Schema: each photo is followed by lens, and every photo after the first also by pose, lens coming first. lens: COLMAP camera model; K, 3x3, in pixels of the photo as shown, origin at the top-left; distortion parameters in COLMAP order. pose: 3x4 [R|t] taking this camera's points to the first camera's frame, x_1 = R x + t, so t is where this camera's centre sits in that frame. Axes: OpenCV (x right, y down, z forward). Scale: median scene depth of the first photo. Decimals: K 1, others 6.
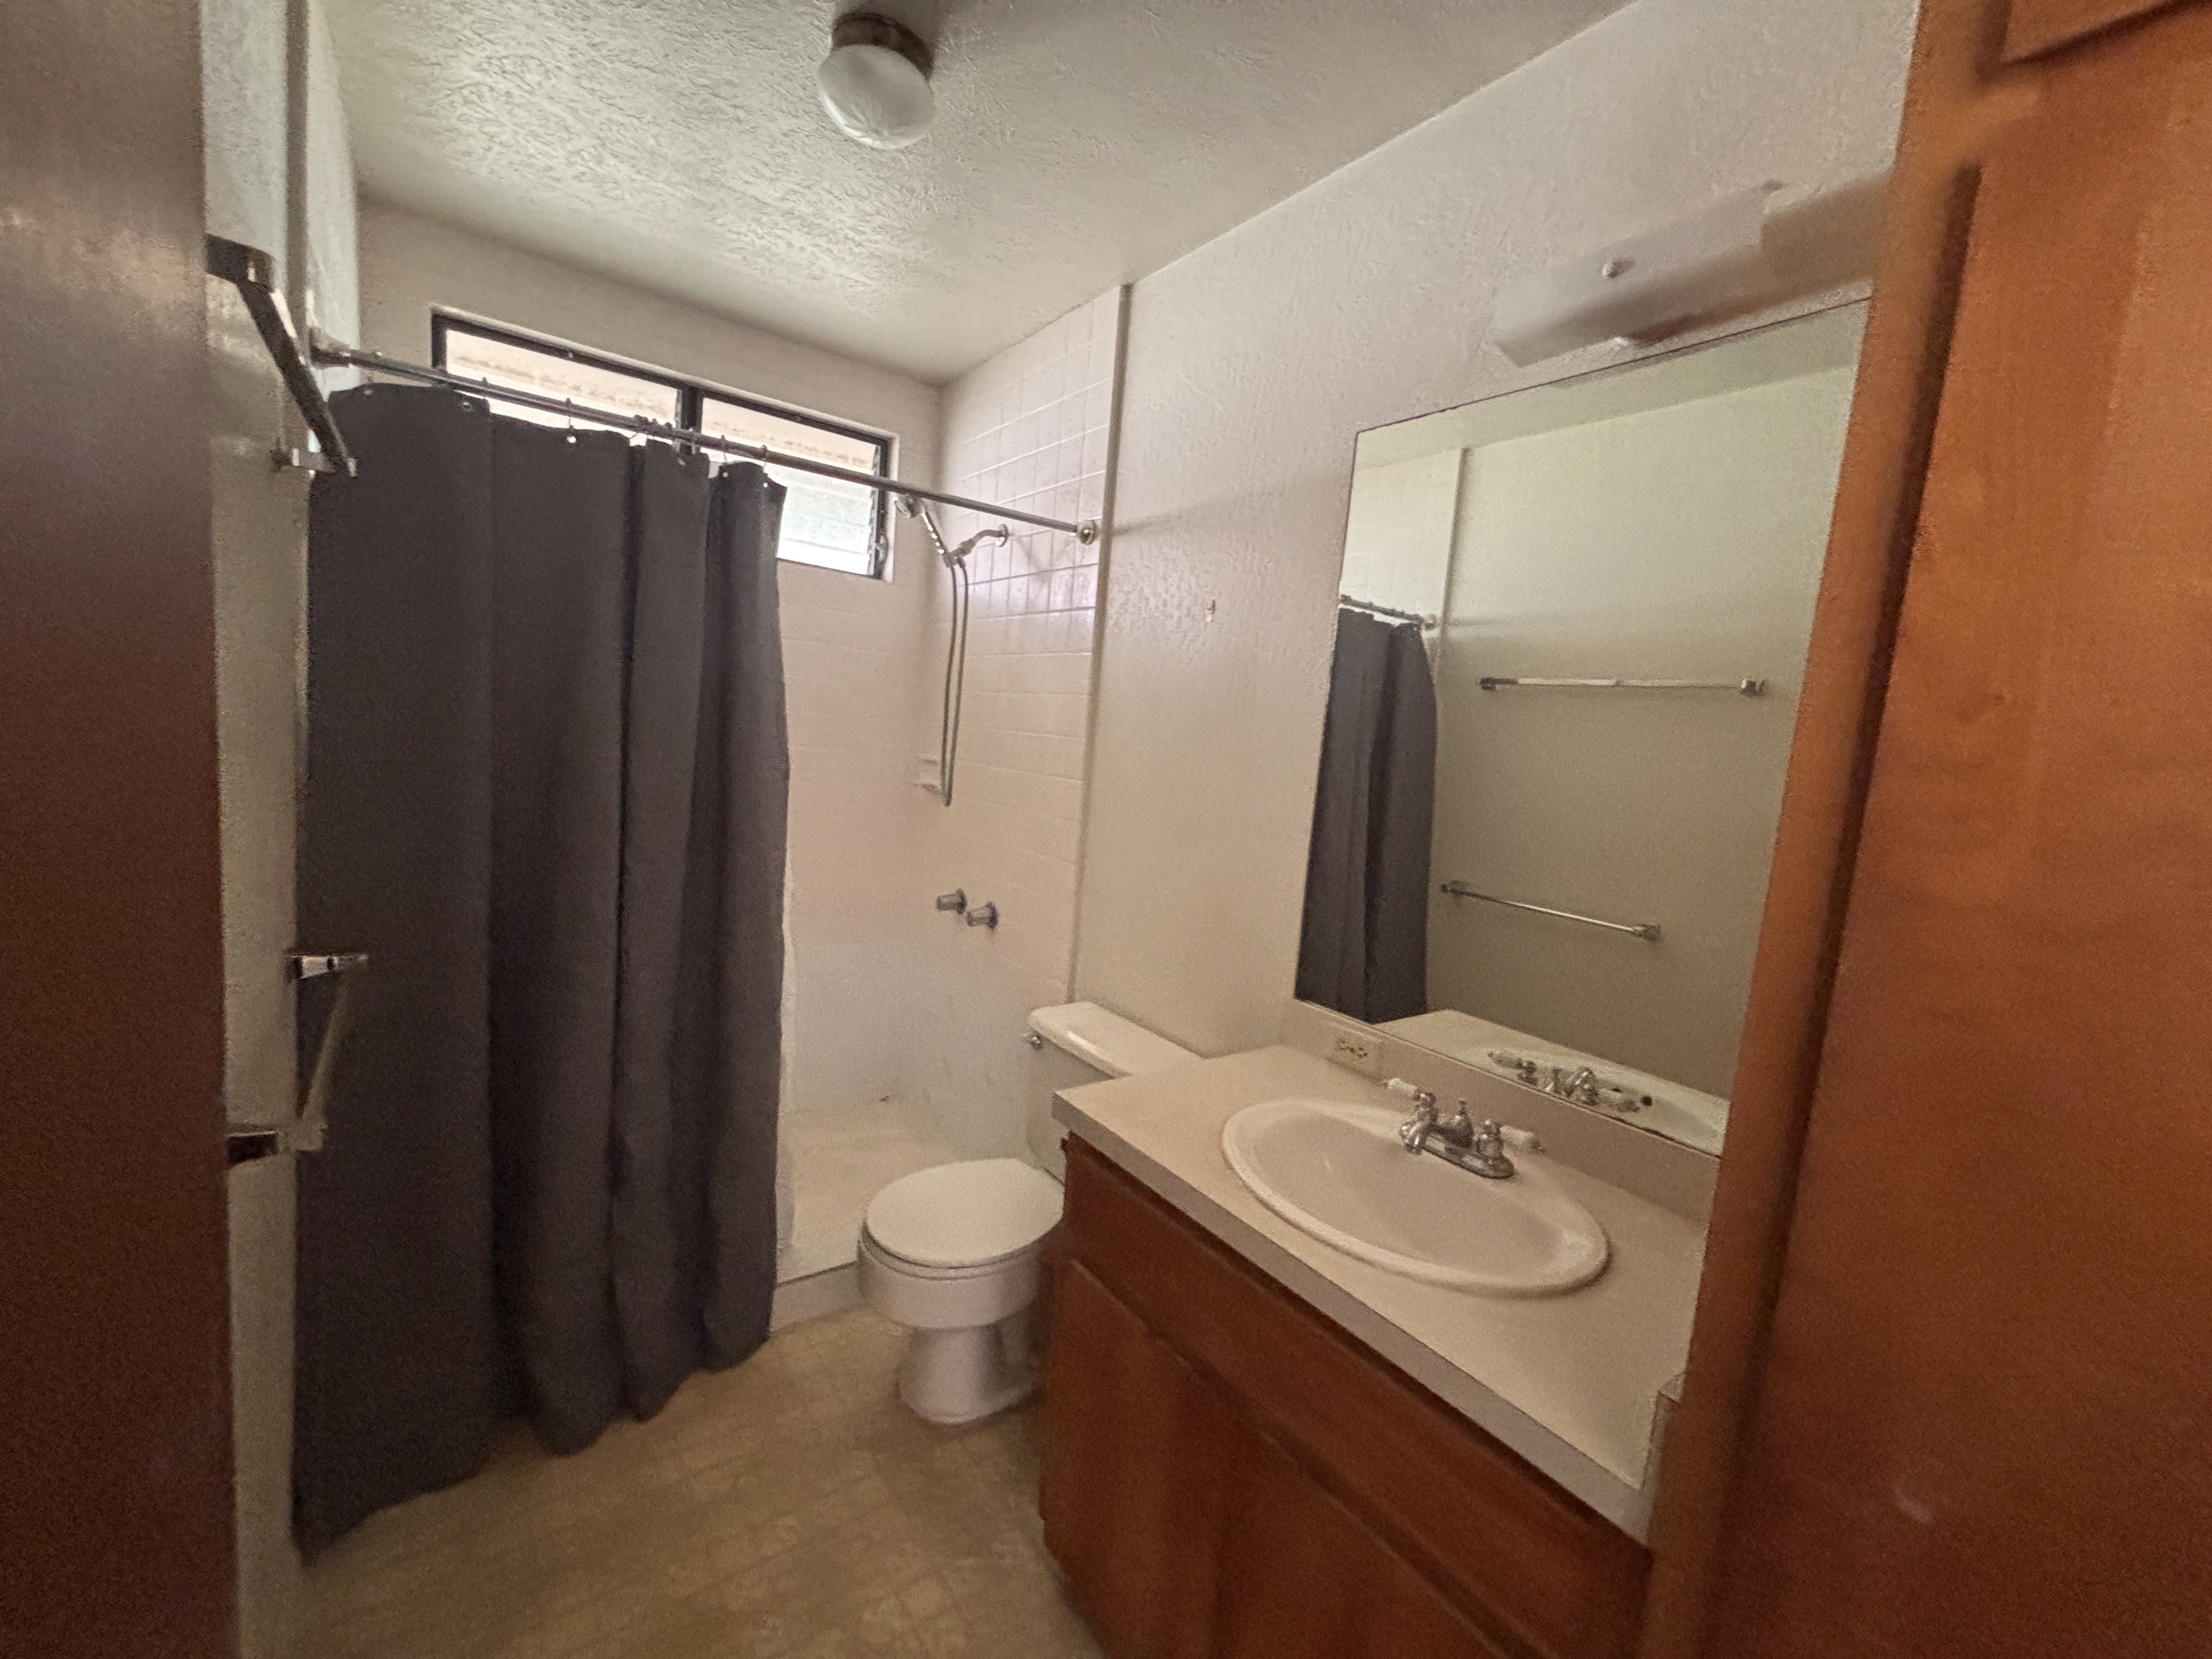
lens RADIAL K [[895.8, 0, 1103.2], [0, 895.8, 832.1], [0, 0, 1]] dist [-0.000374, -0.000049]
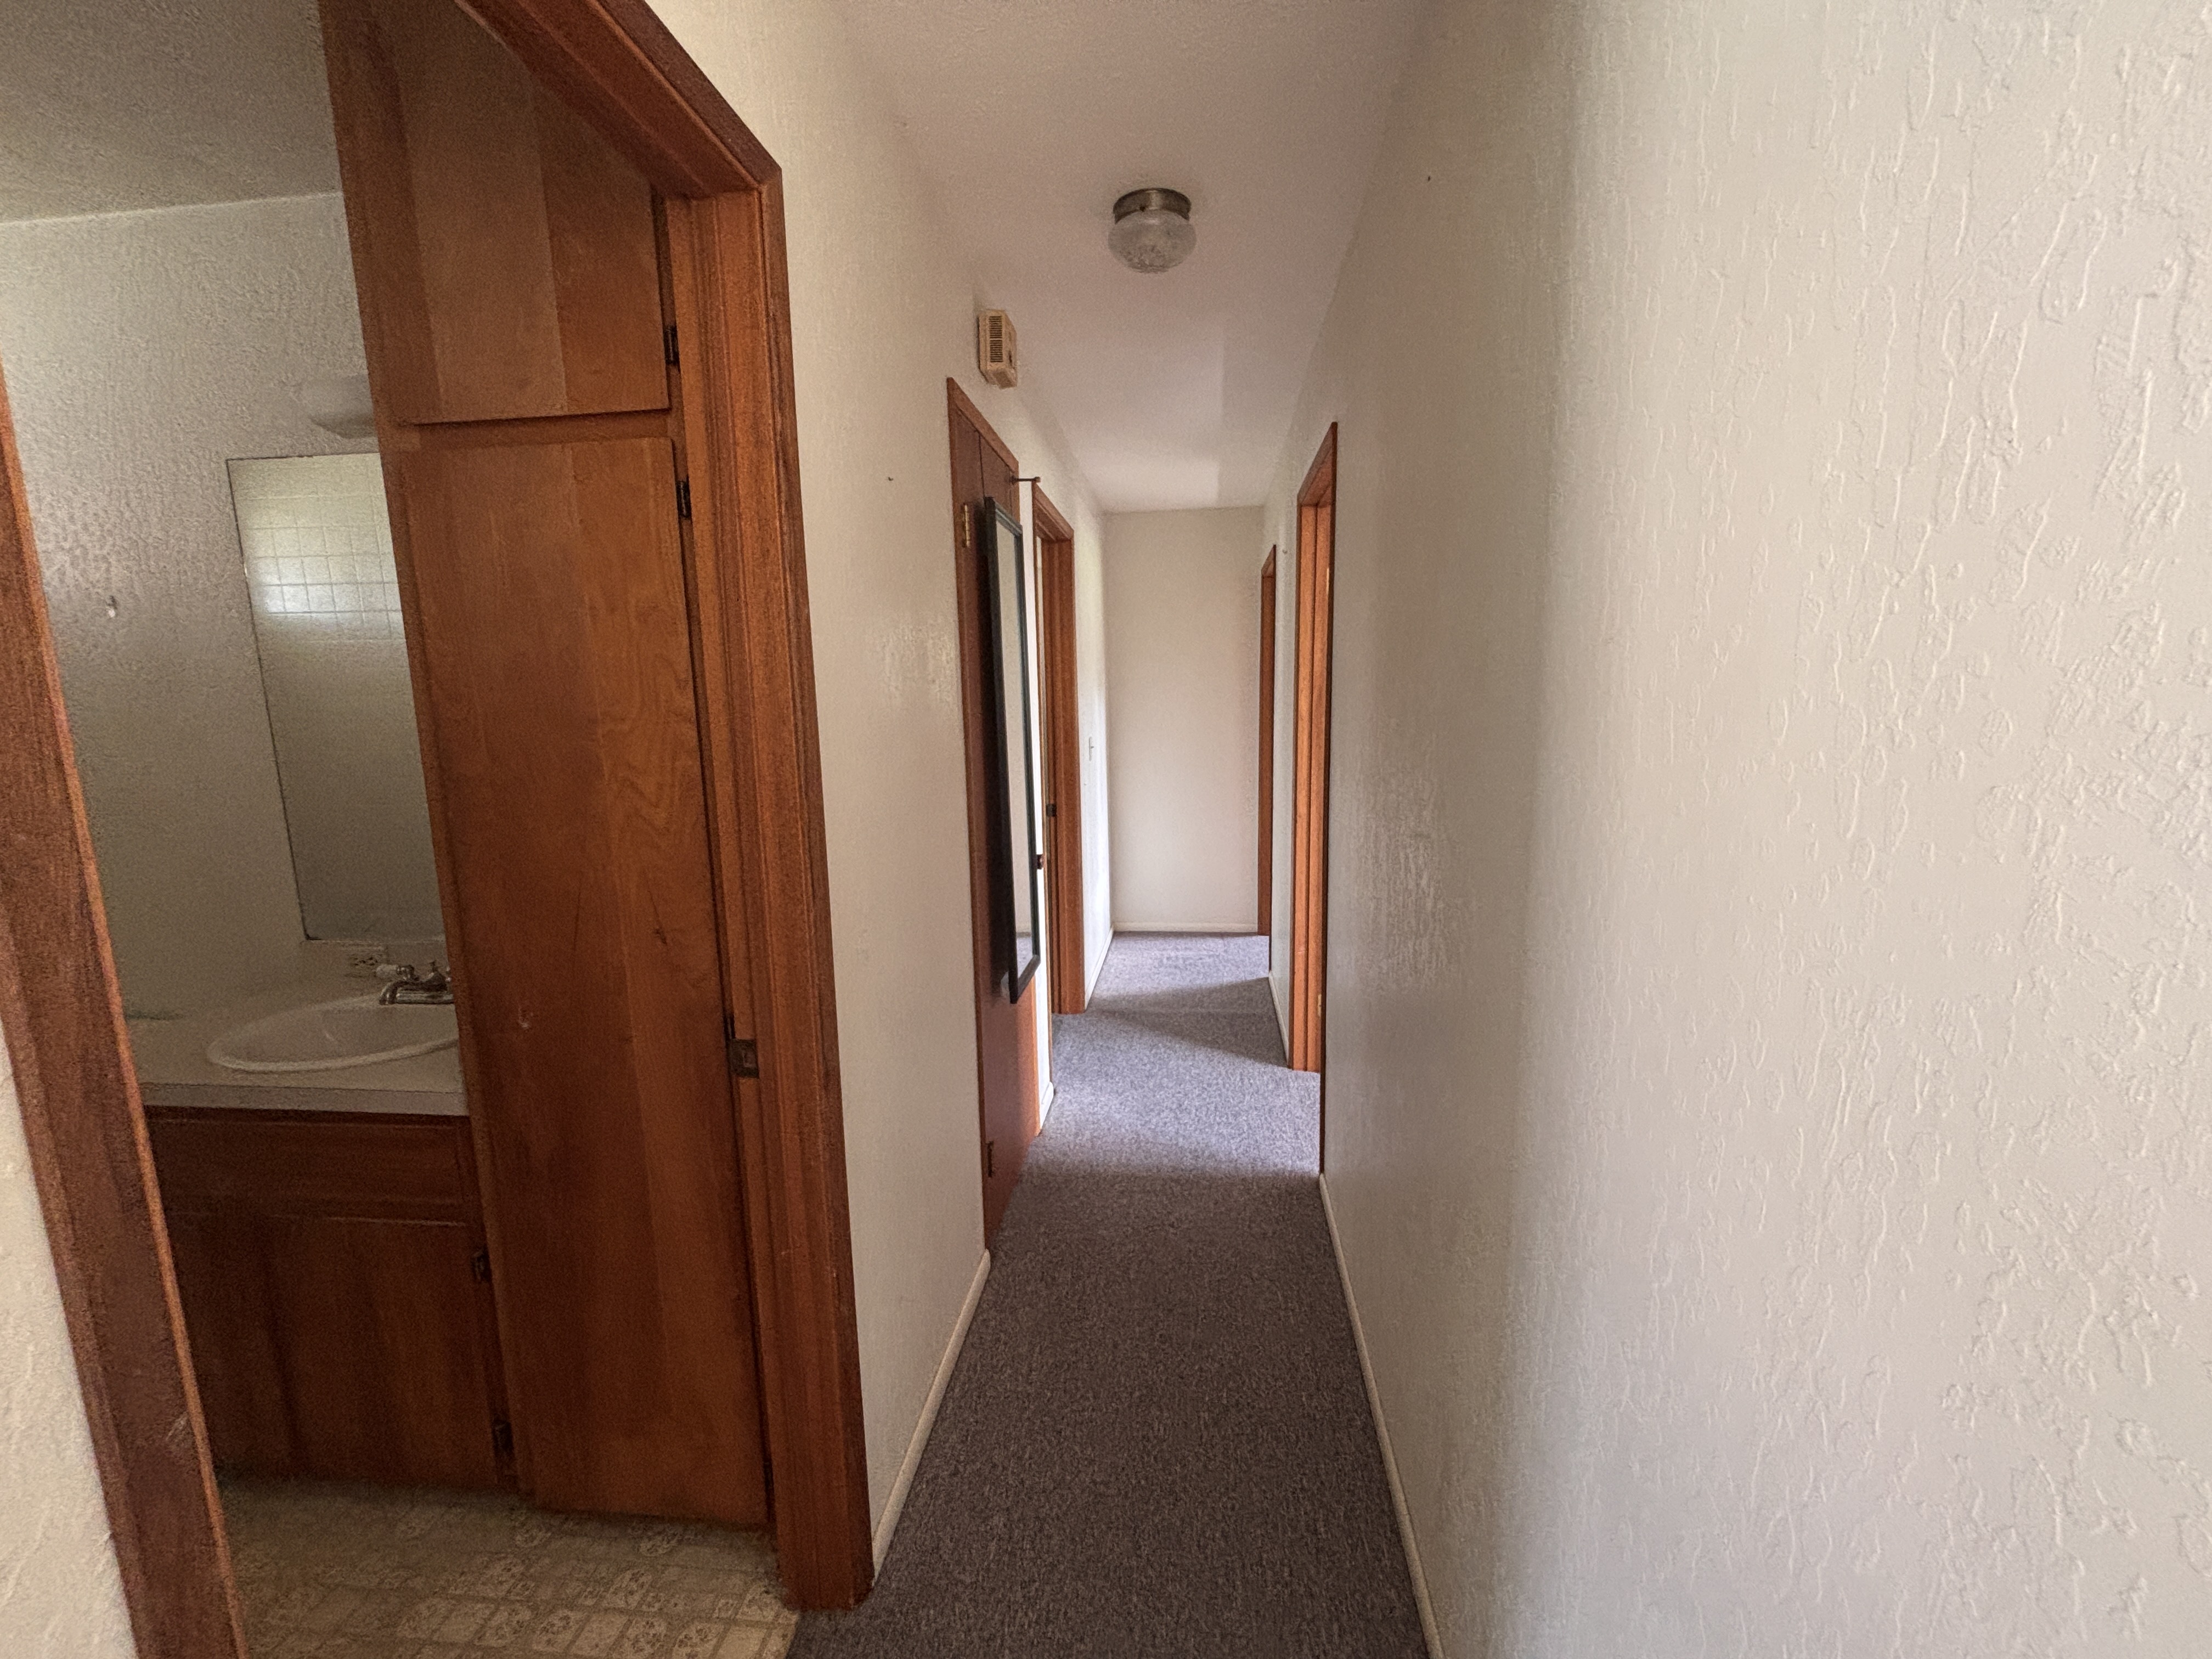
lens RADIAL K [[881.1, 0, 1103.8], [0, 881.1, 817.9], [0, 0, 1]] dist [0.001001, 0.000040]
pose [[0.660756, -0.208482, 0.721066, 0.154197], [0.161706, 0.977633, 0.134483, 0.061931], [-0.732975, 0.027741, 0.679689, -0.849074]]
